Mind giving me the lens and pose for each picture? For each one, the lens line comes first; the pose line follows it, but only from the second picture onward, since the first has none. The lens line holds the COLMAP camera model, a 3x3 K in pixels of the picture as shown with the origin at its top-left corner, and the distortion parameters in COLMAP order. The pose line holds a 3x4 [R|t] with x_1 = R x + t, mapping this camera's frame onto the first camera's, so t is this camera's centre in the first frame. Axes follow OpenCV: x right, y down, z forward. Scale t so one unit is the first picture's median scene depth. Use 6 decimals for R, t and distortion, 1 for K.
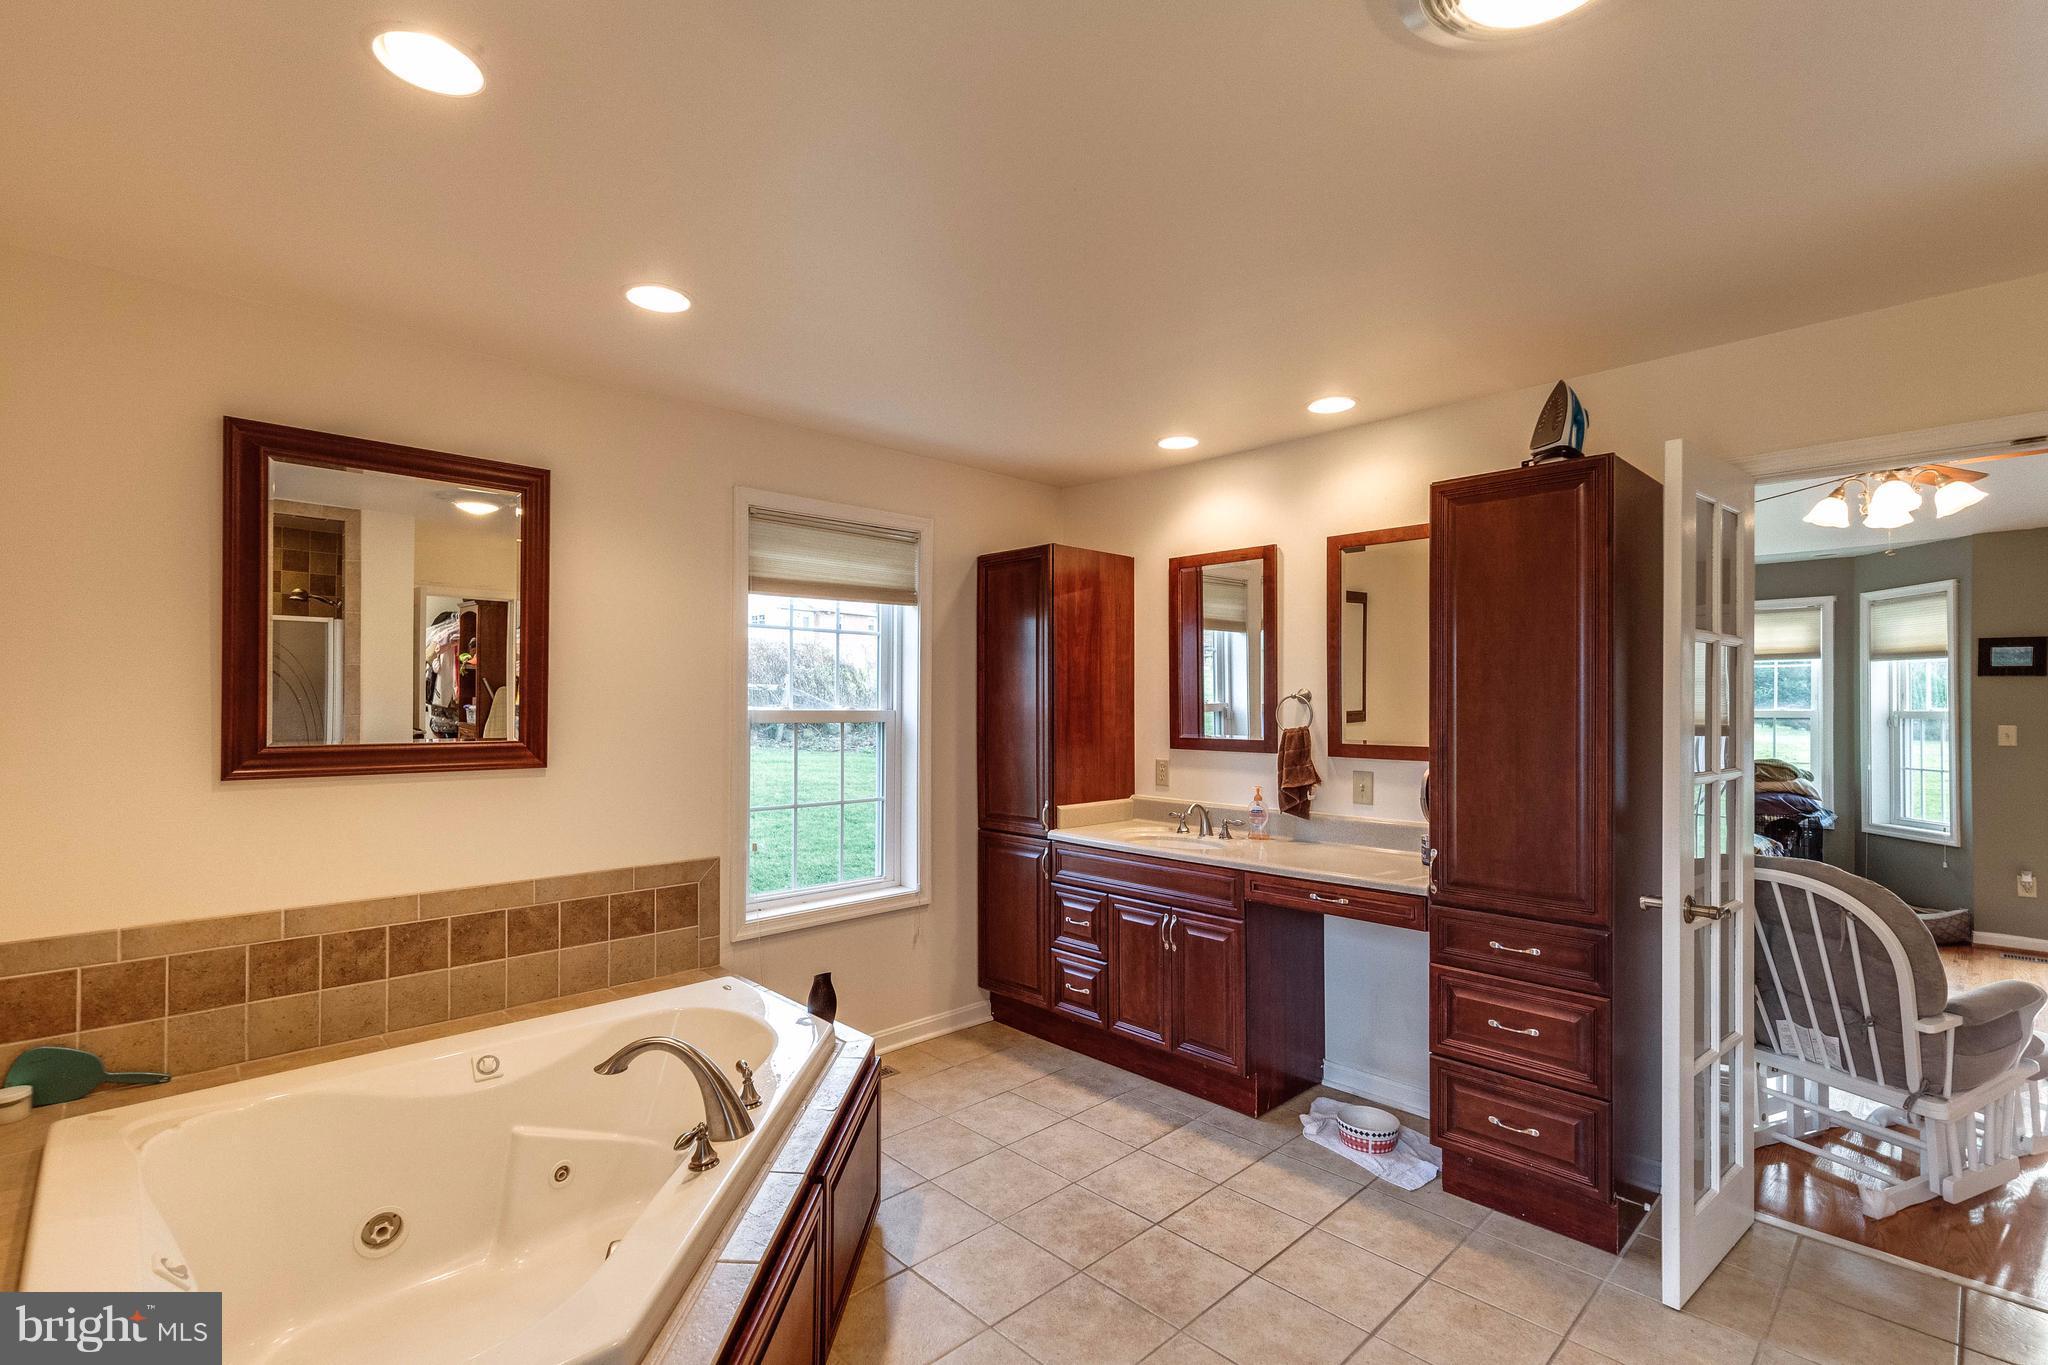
lens RADIAL K [[937.4, 0, 1016.4], [0, 937.4, 699.6], [0, 0, 1]] dist [0.007765, -0.000782]
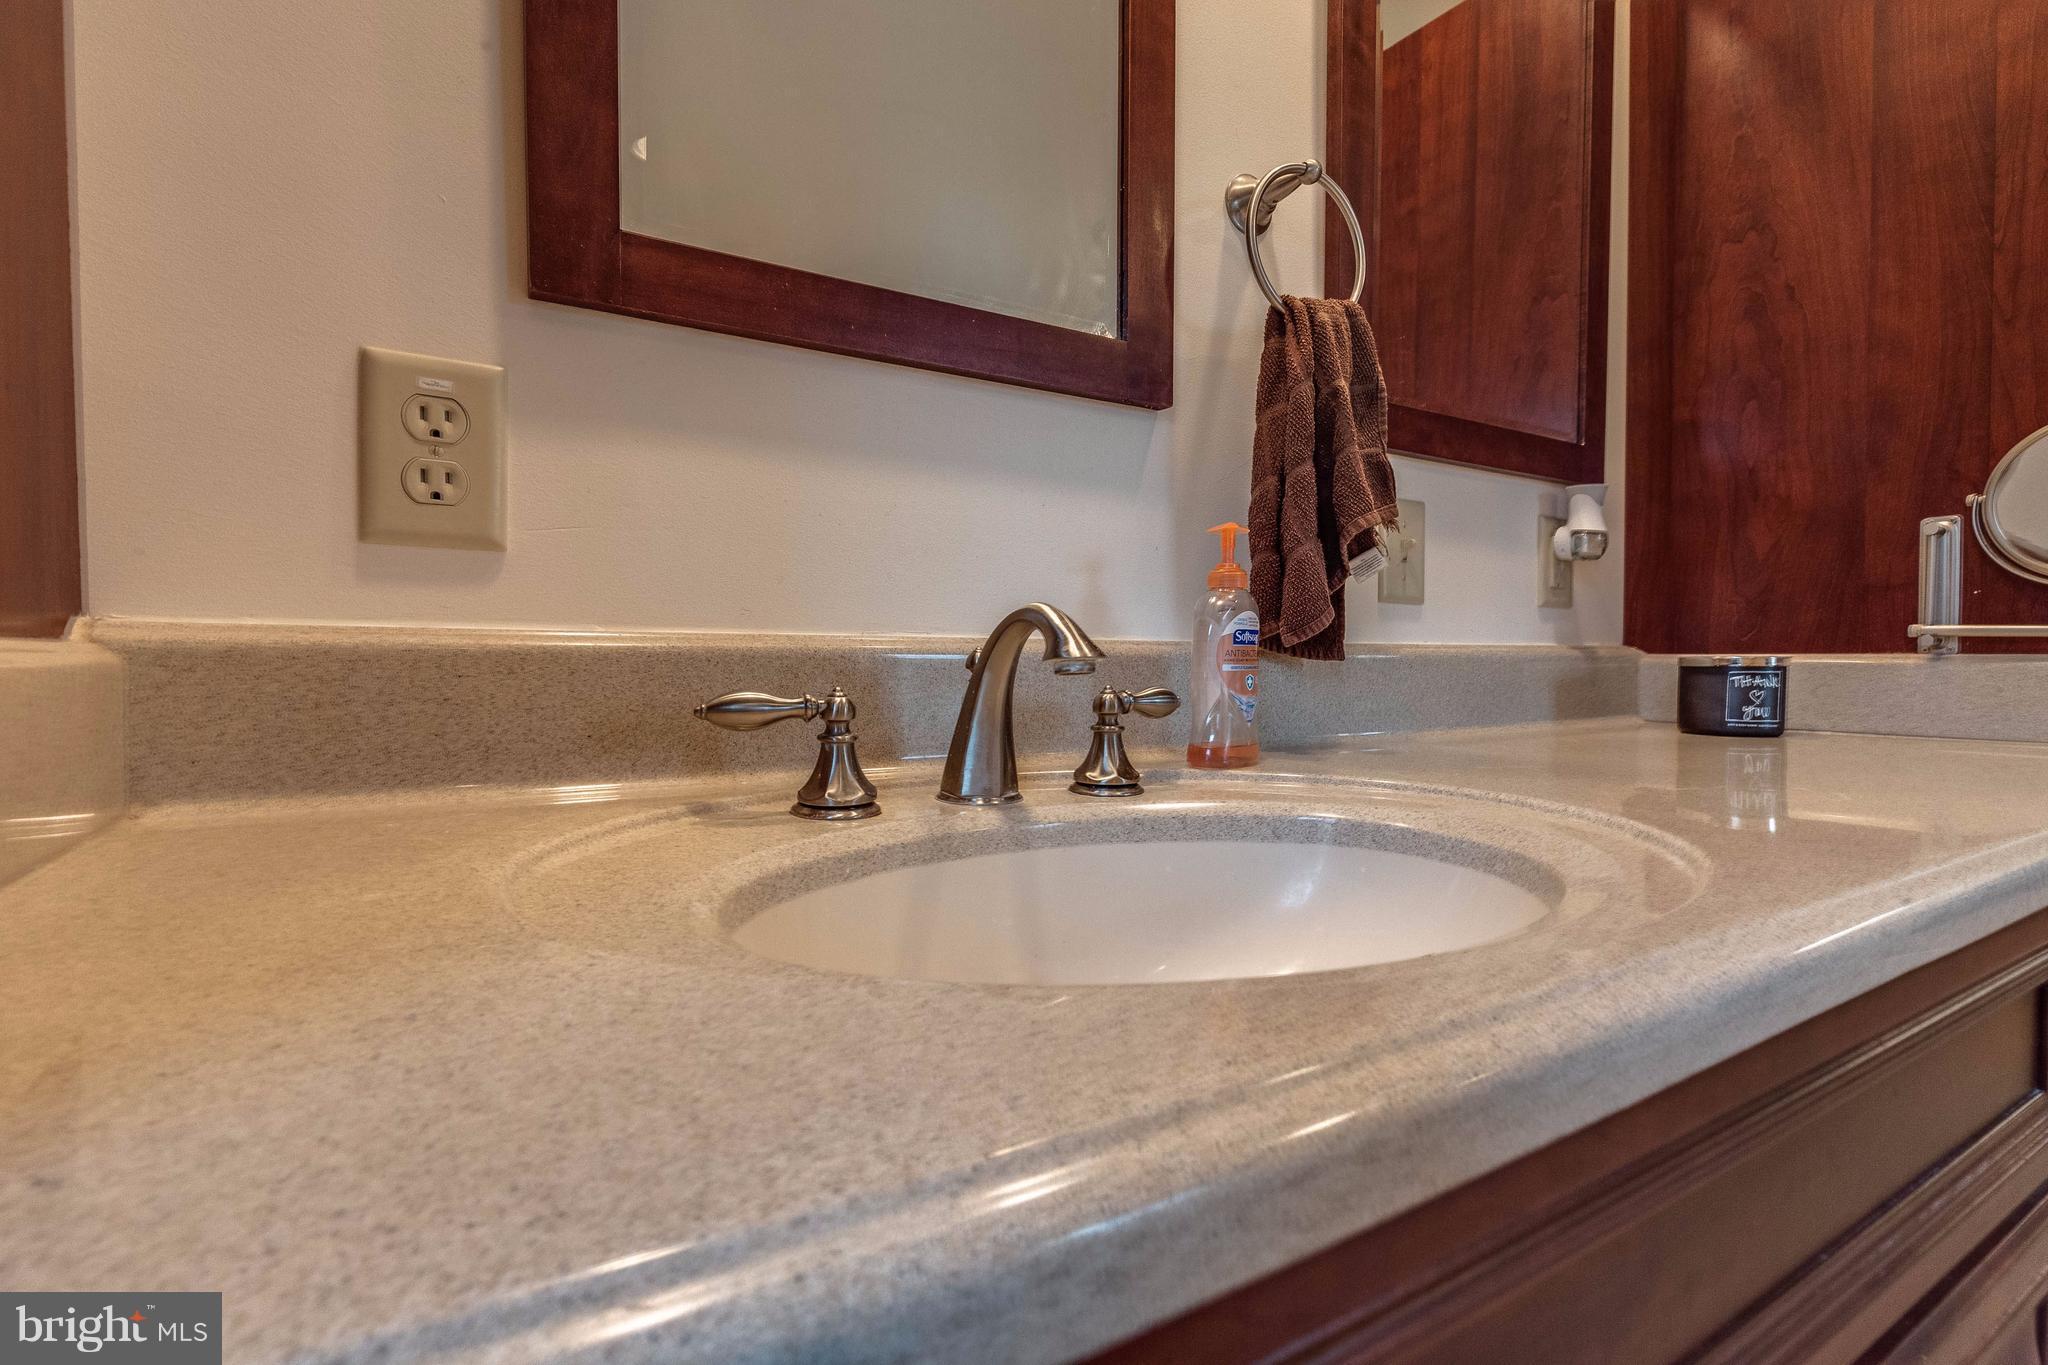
lens RADIAL K [[937.4, 0, 1030.5], [0, 937.4, 672.1], [0, 0, 1]] dist [0.007765, -0.000782]
pose [[0.214059, -0.004058, 0.976812, 0.042711], [-0.011384, 0.999913, 0.006648, 0.139686], [-0.976754, -0.012543, 0.213994, 1.116850]]
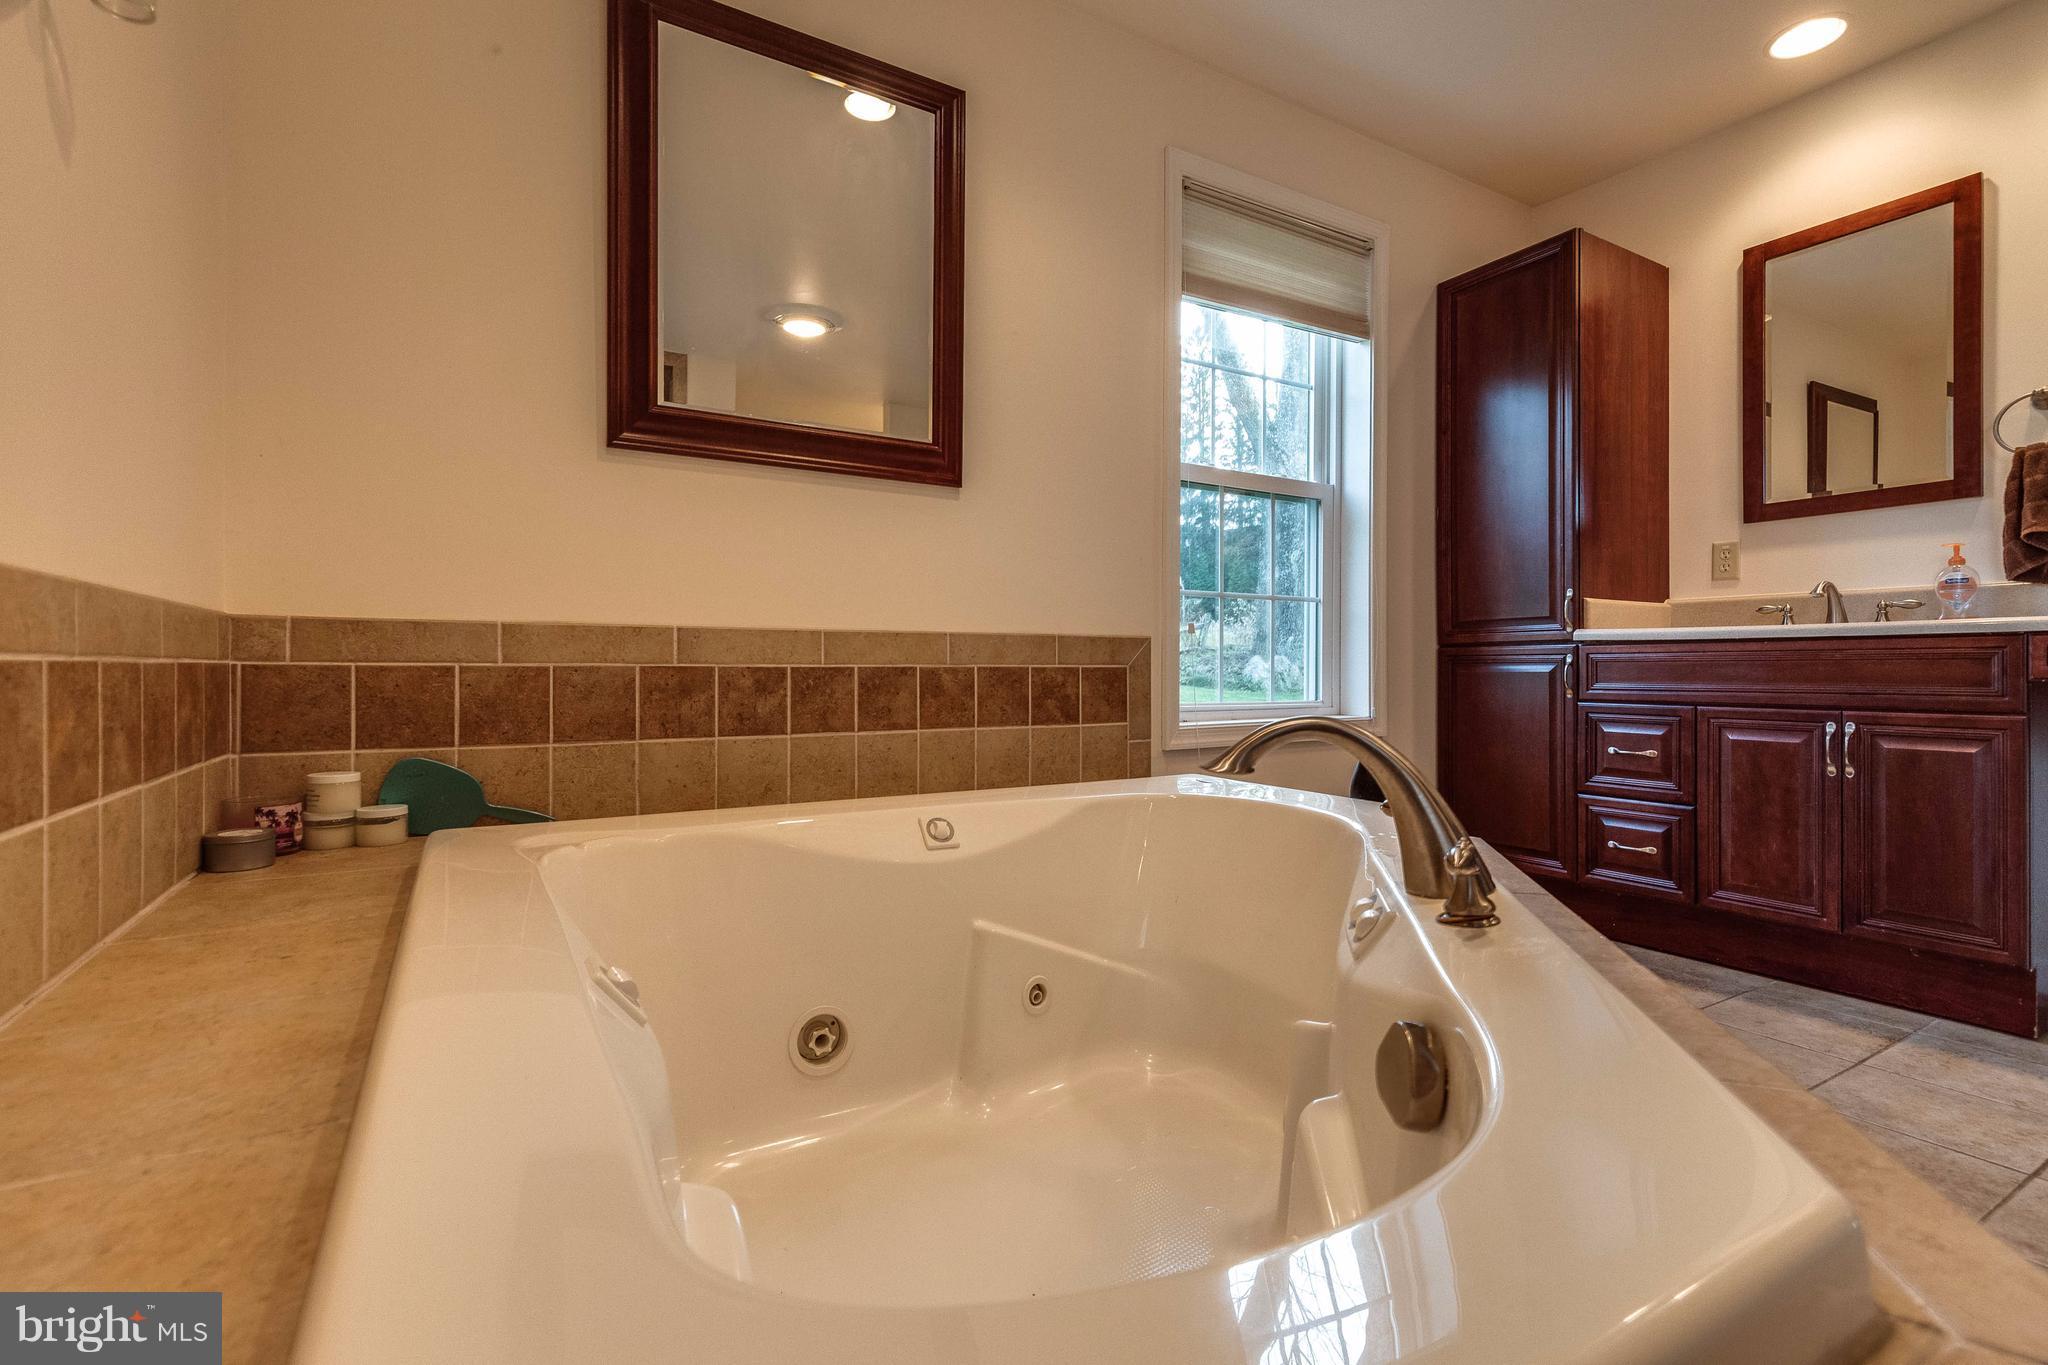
lens RADIAL K [[937.4, 0, 1025.6], [0, 937.4, 669.9], [0, 0, 1]] dist [0.007765, -0.000782]
pose [[0.974909, -0.000907, -0.222602, -0.254328], [0.002360, 0.999978, 0.006262, 0.196043], [0.222591, -0.006631, 0.974889, 0.244736]]
